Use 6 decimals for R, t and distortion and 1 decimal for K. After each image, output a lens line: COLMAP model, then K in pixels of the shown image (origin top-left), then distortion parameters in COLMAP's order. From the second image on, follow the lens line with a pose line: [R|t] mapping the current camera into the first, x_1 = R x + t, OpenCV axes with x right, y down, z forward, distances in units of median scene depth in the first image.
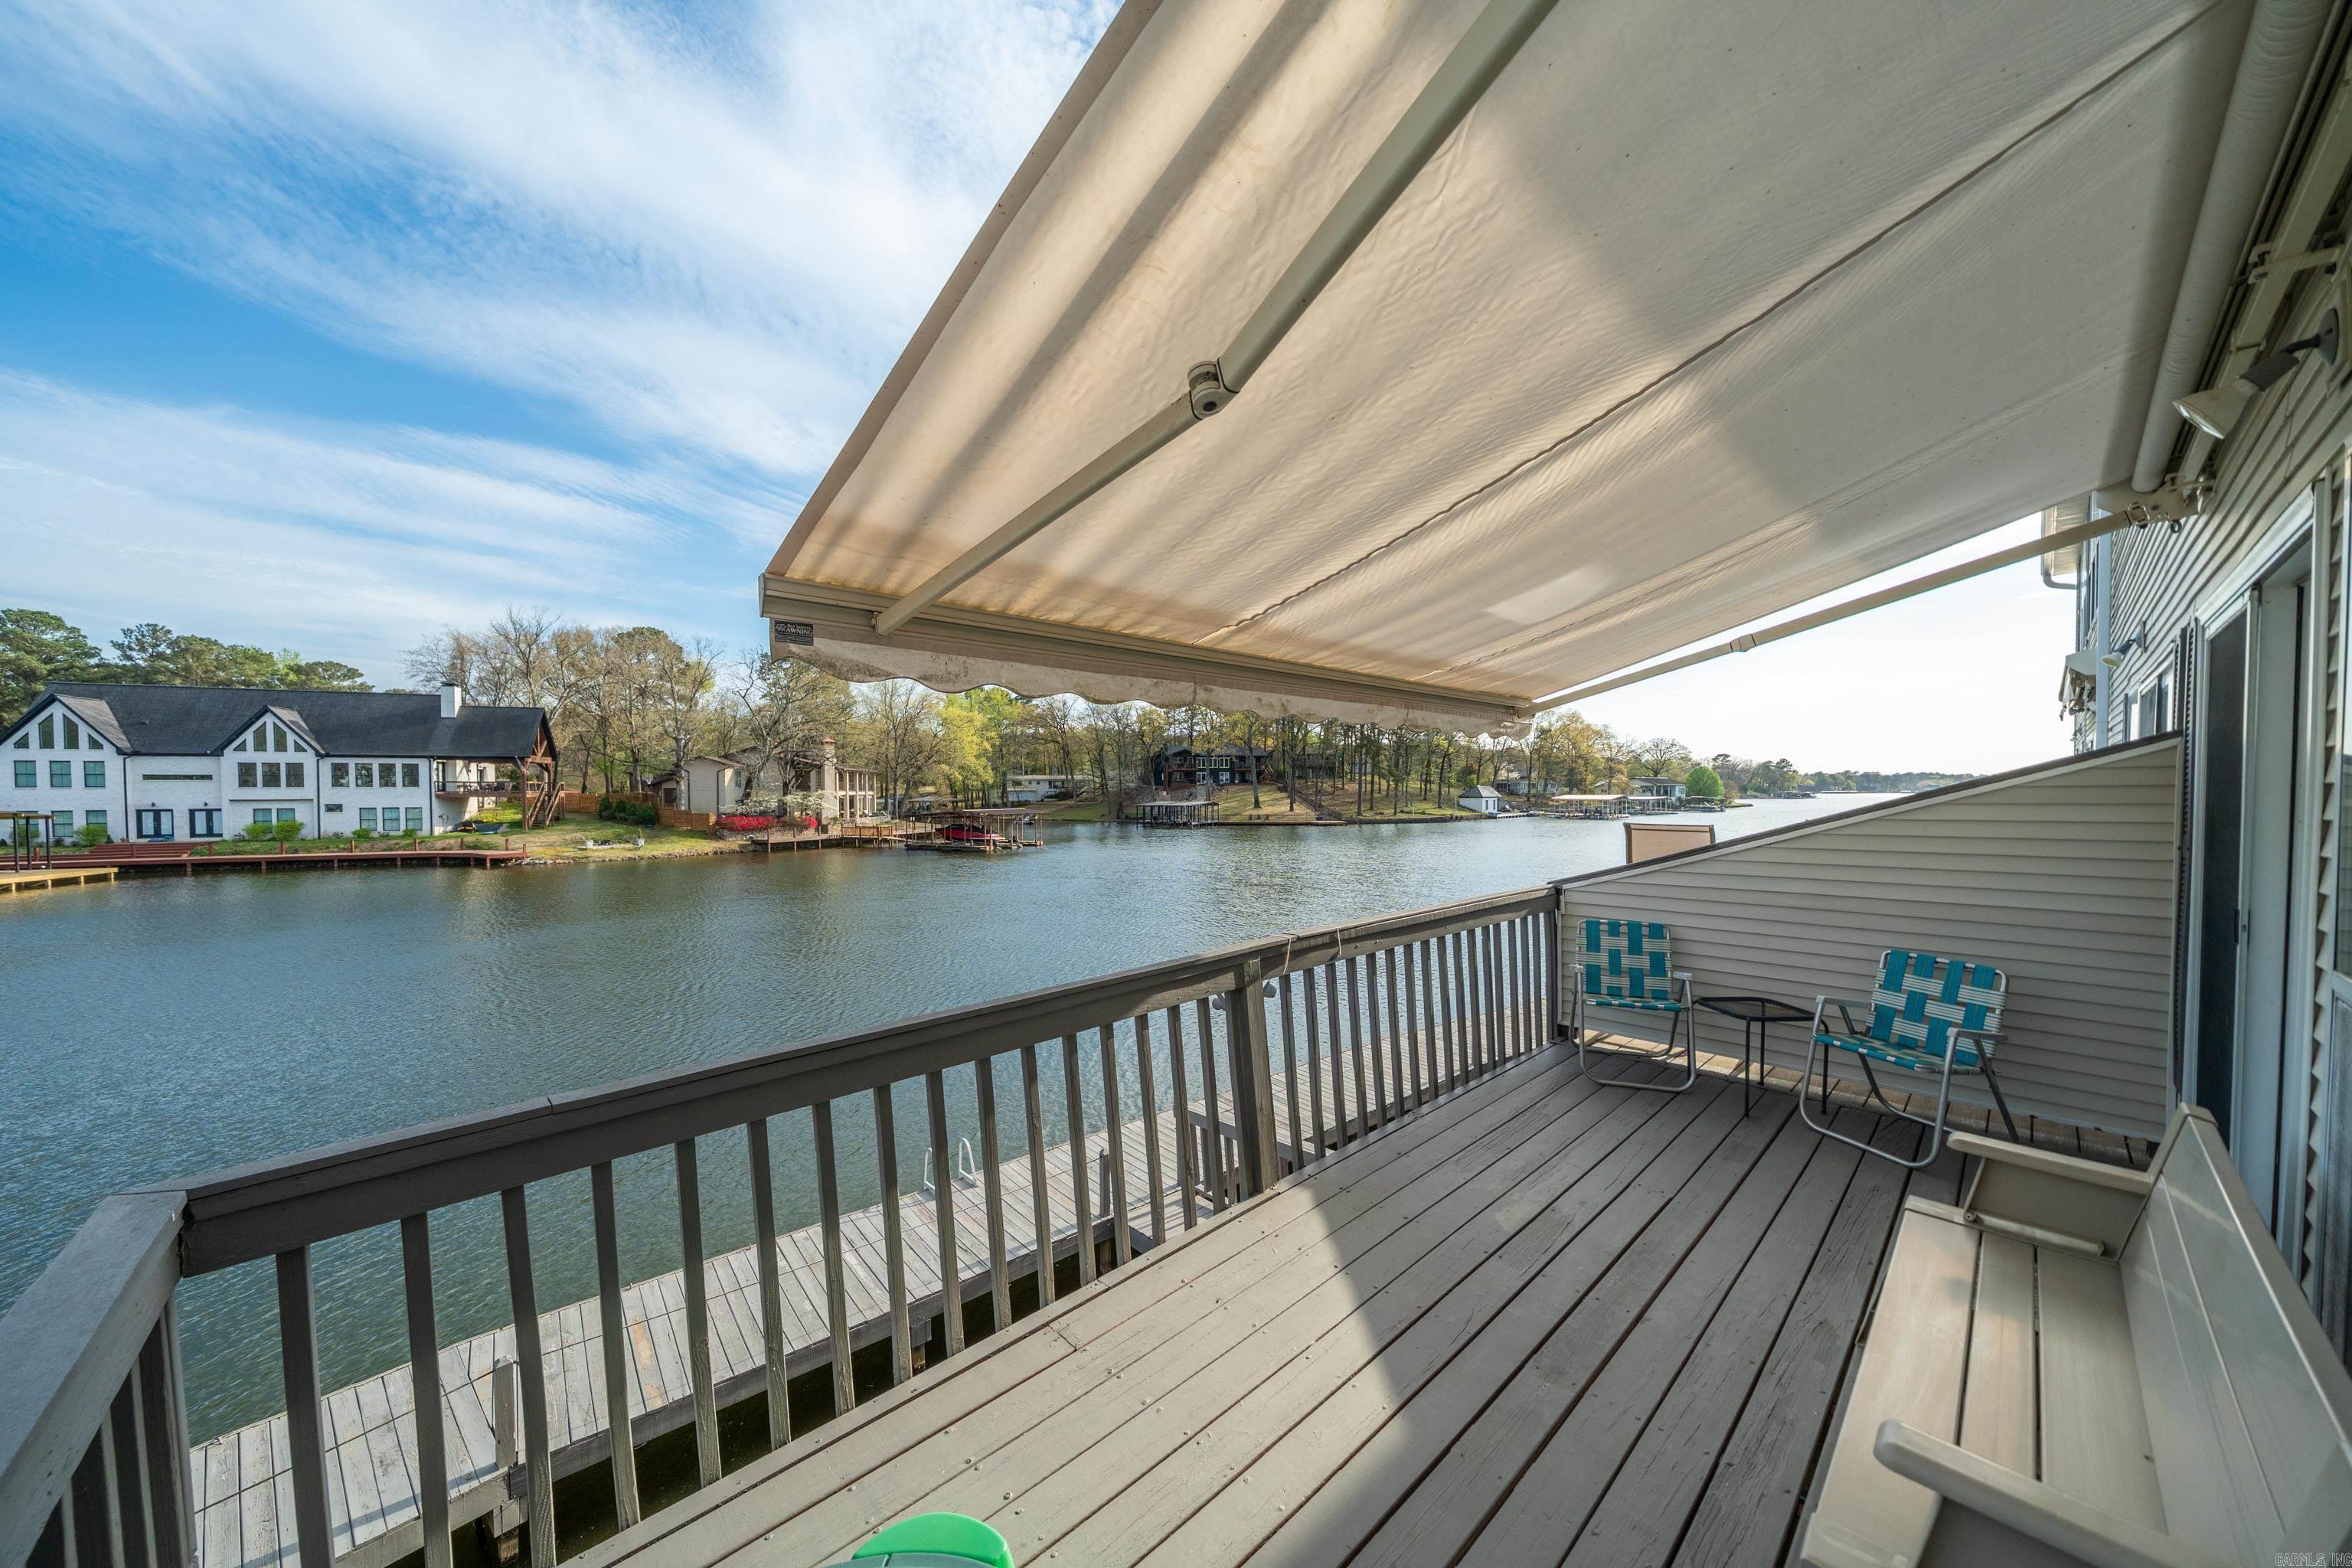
lens RADIAL K [[801.9, 0, 1176.0], [0, 801.9, 784.0], [0, 0, 1]] dist [-0.010571, 0.001266]
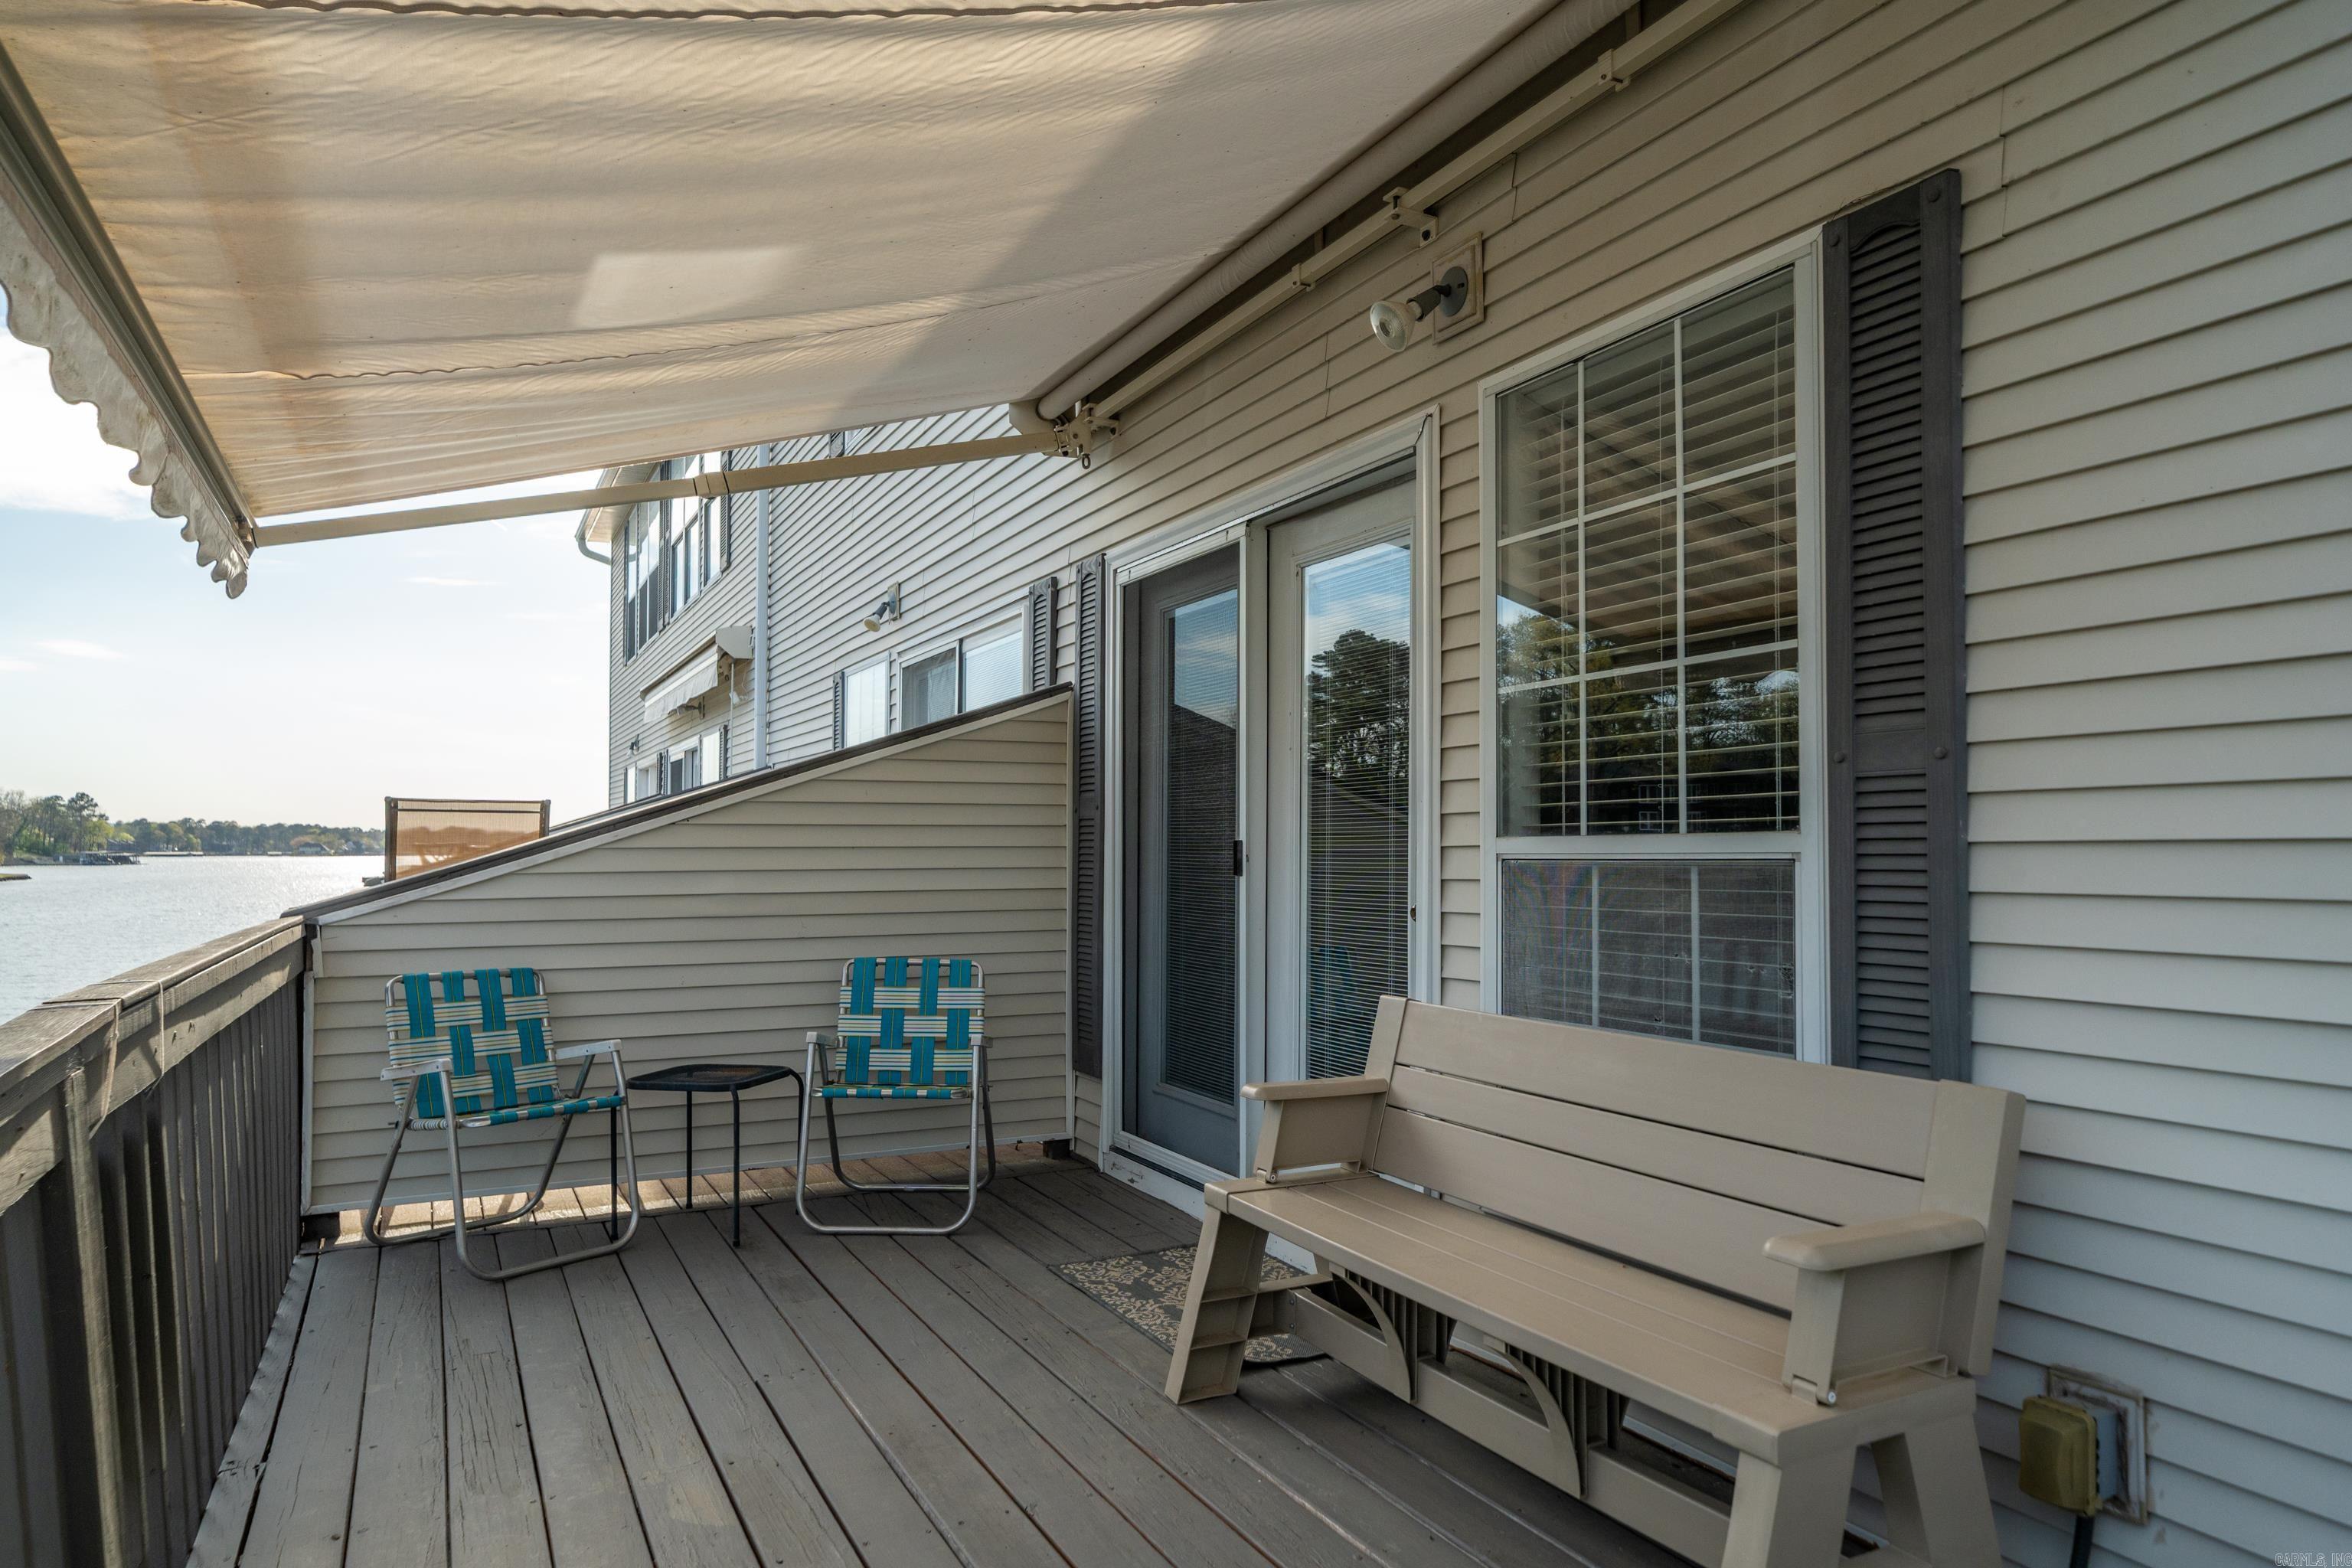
lens RADIAL K [[1470.9, 0, 1176.0], [0, 1470.9, 784.0], [0, 0, 1]] dist [0.002279, 0.000258]
pose [[0.277099, 0.045777, 0.959750, -0.266853], [-0.009837, 0.998947, -0.044806, 0.098968], [-0.960791, 0.002974, 0.277257, 0.325863]]
